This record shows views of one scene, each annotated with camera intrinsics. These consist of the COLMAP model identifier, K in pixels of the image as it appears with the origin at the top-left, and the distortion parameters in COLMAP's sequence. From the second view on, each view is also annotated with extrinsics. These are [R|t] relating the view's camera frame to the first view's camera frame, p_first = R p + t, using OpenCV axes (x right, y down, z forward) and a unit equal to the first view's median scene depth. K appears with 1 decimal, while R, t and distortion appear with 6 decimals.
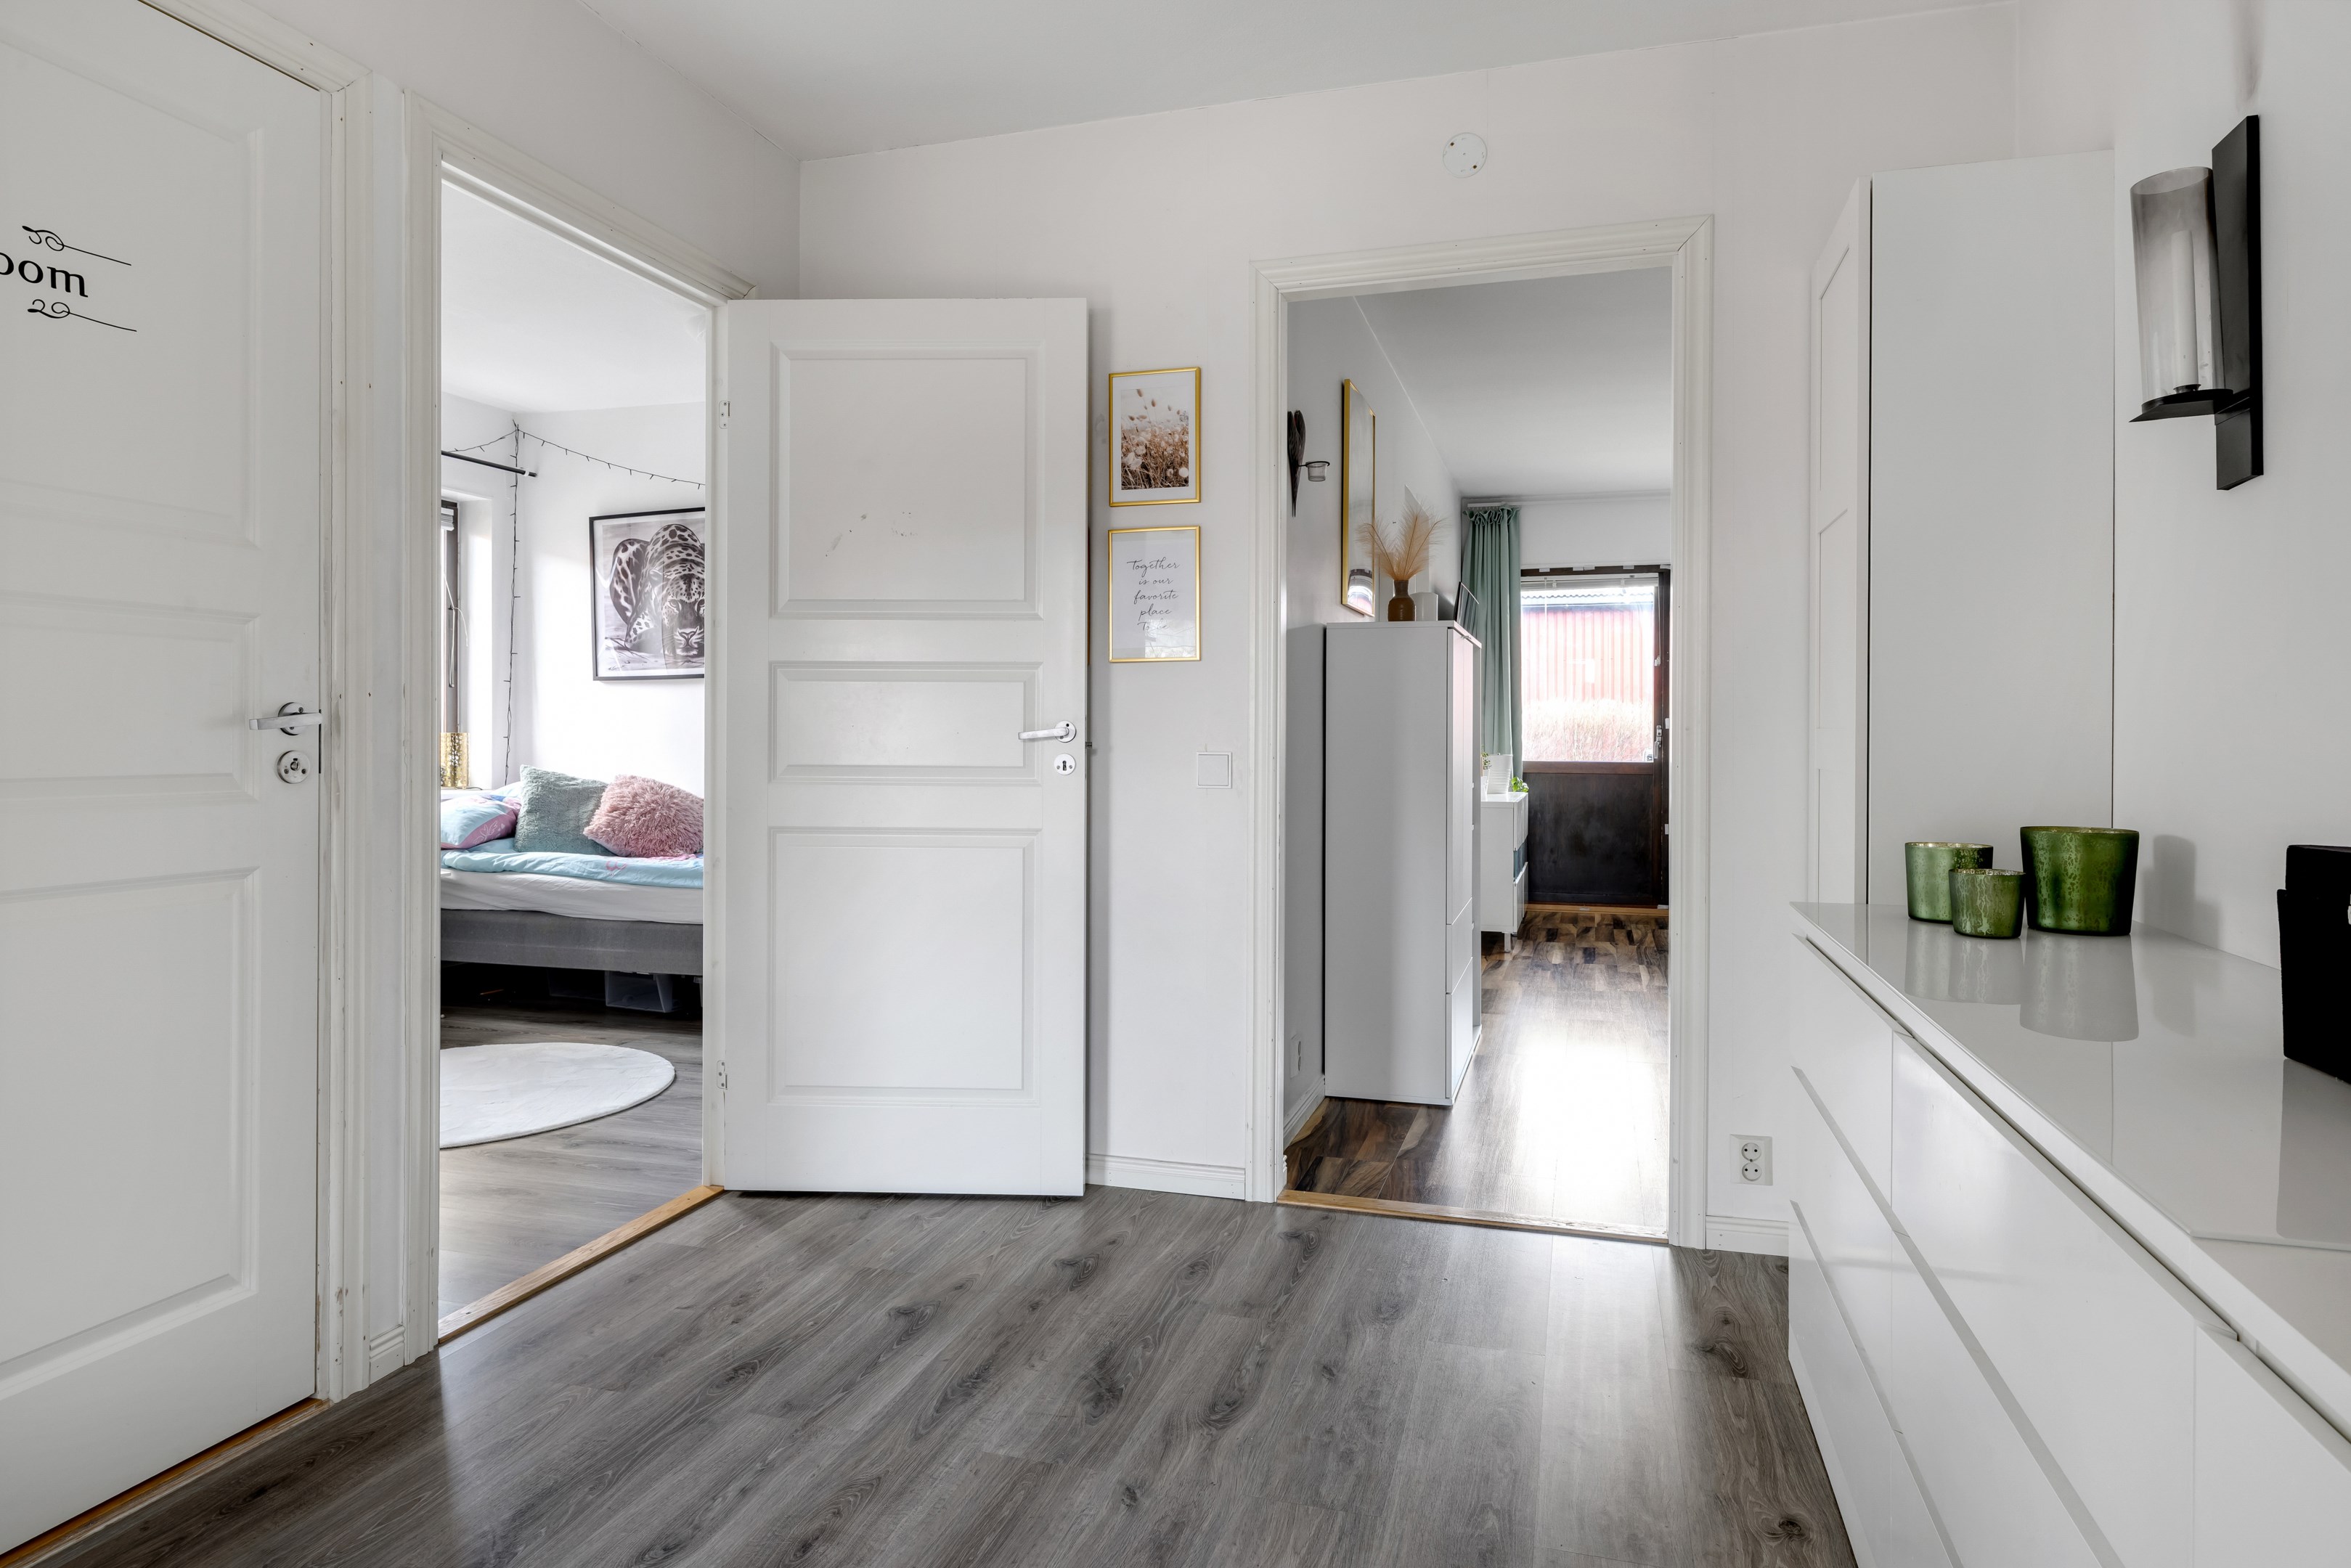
lens RADIAL K [[1335.5, 0, 1189.4], [0, 1335.5, 735.4], [0, 0, 1]] dist [-0.003735, 0.002451]
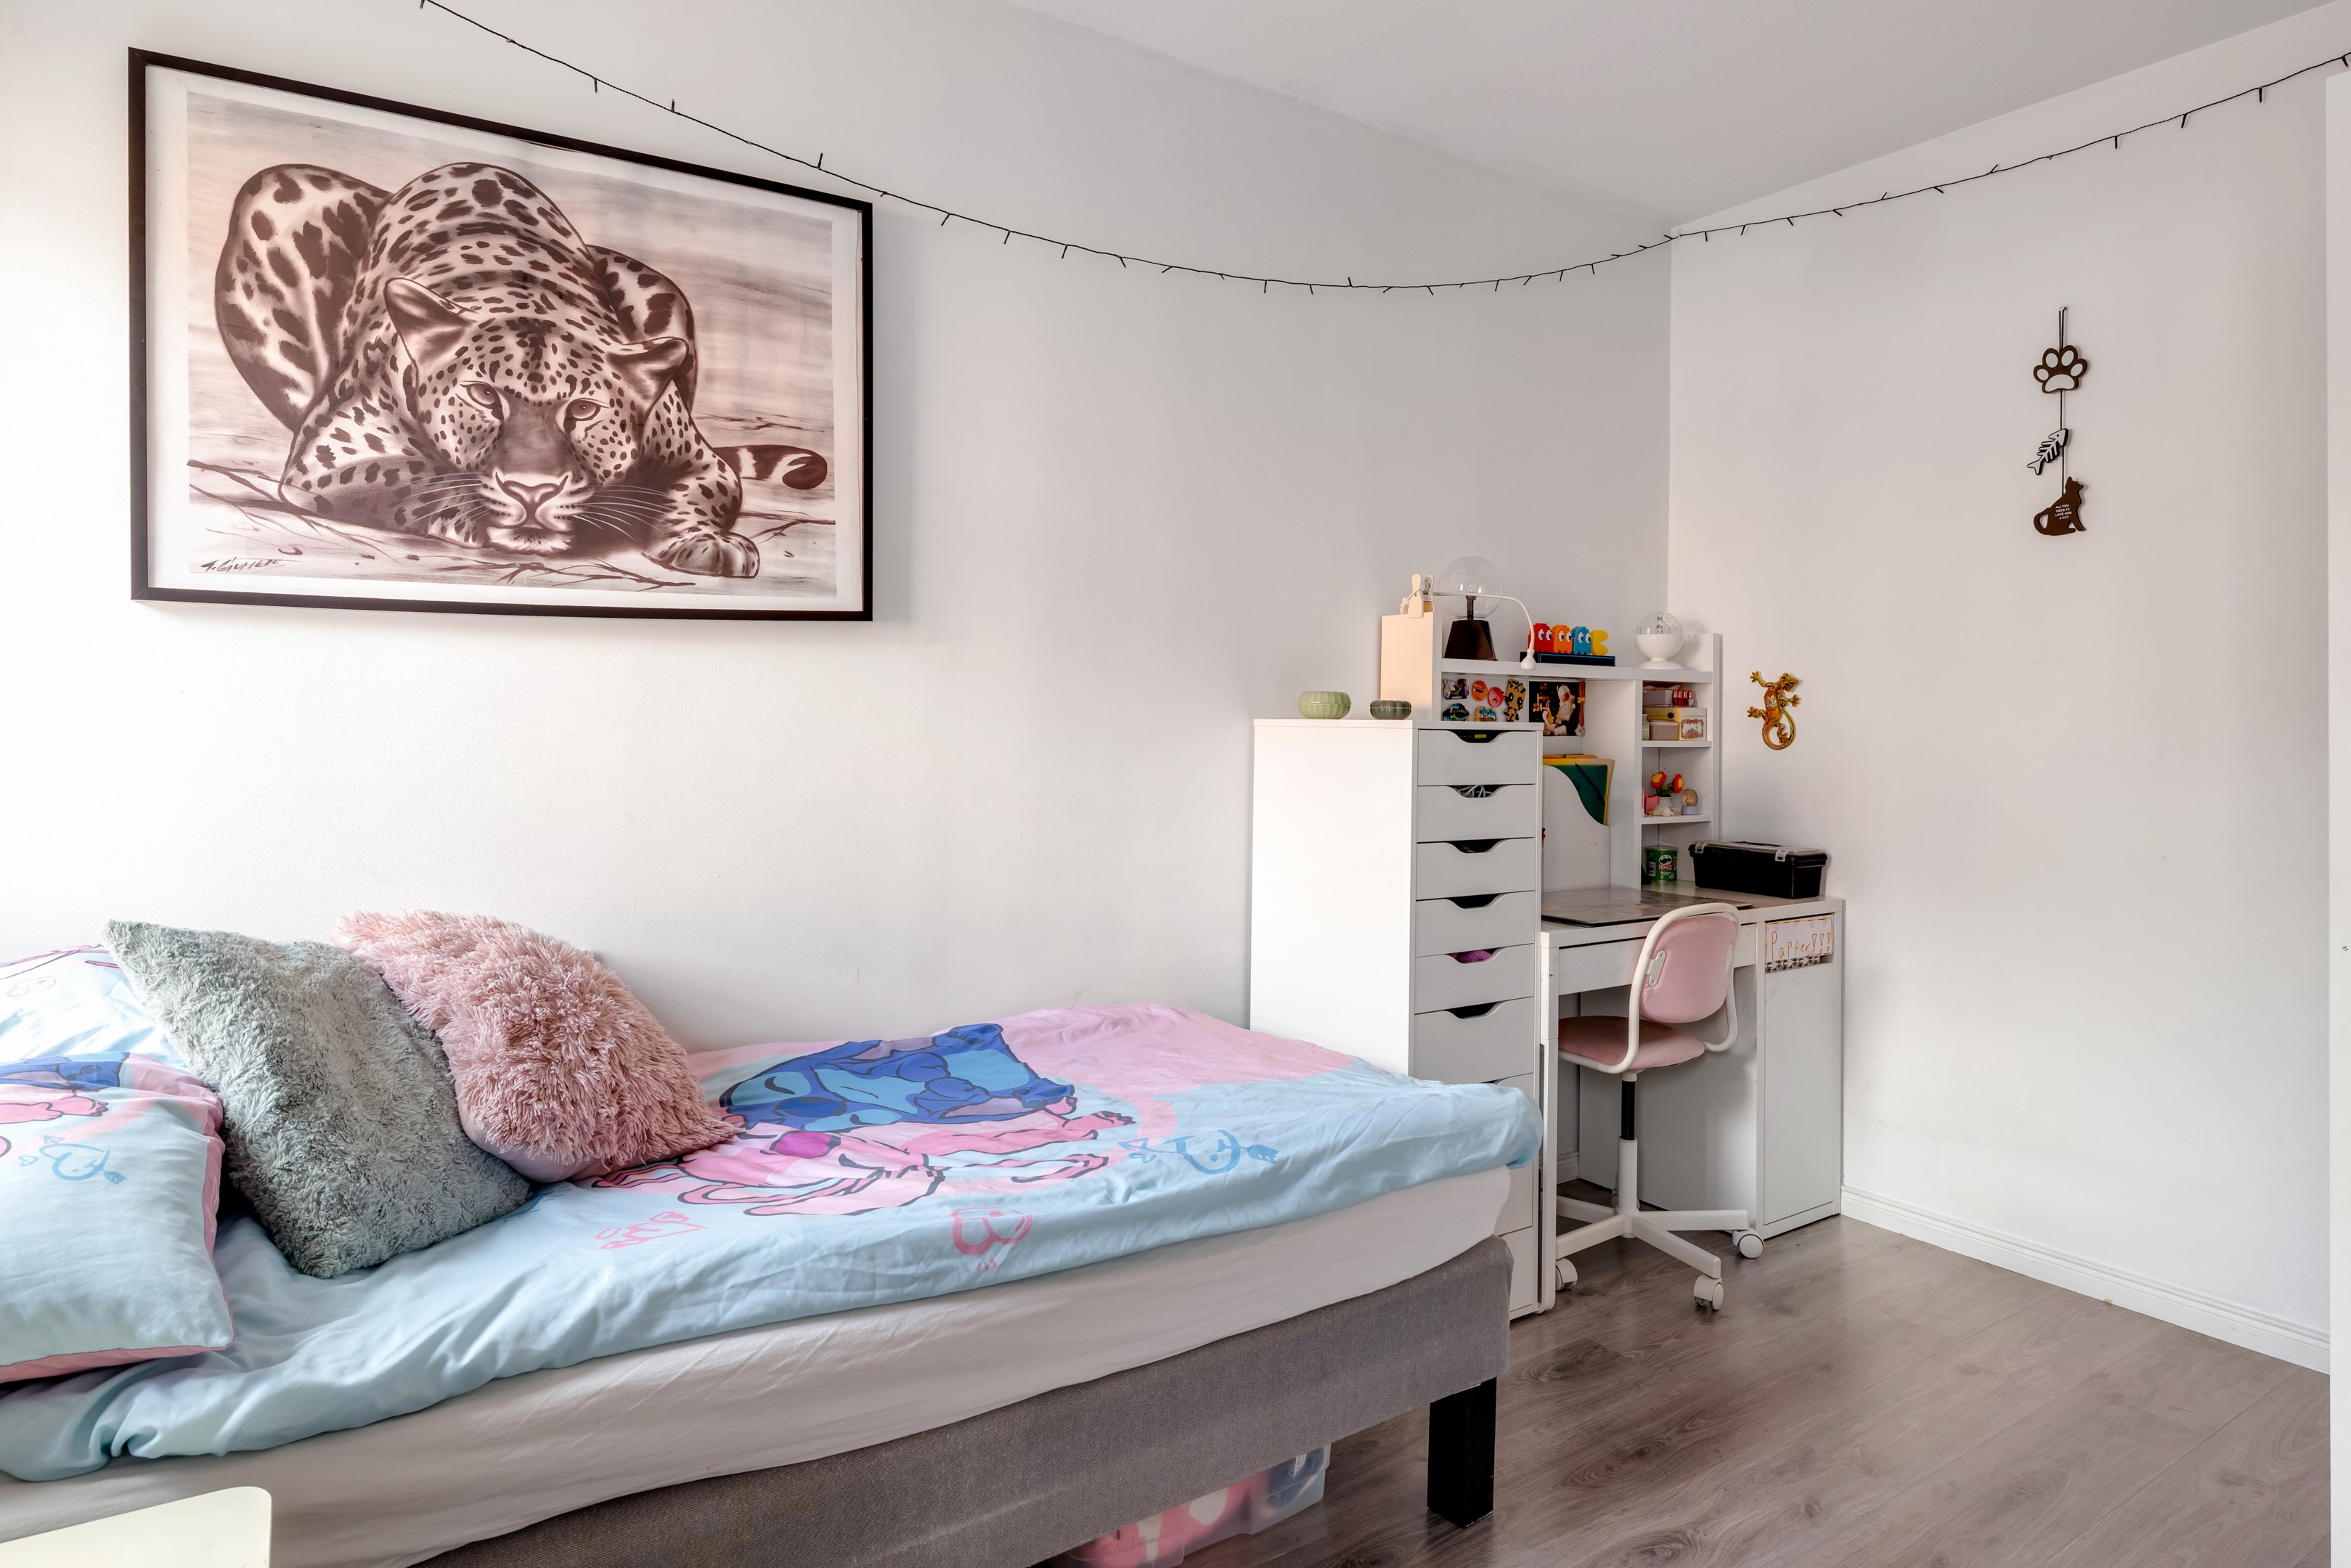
lens RADIAL K [[1293.4, 0, 1191.0], [0, 1293.4, 722.2], [0, 0, 1]] dist [-0.000654, -0.000645]
pose [[0.658347, 0.006574, 0.752686, -0.518306], [-0.006709, 0.999973, -0.002866, -0.014779], [-0.752685, -0.003163, 0.658373, 0.645032]]
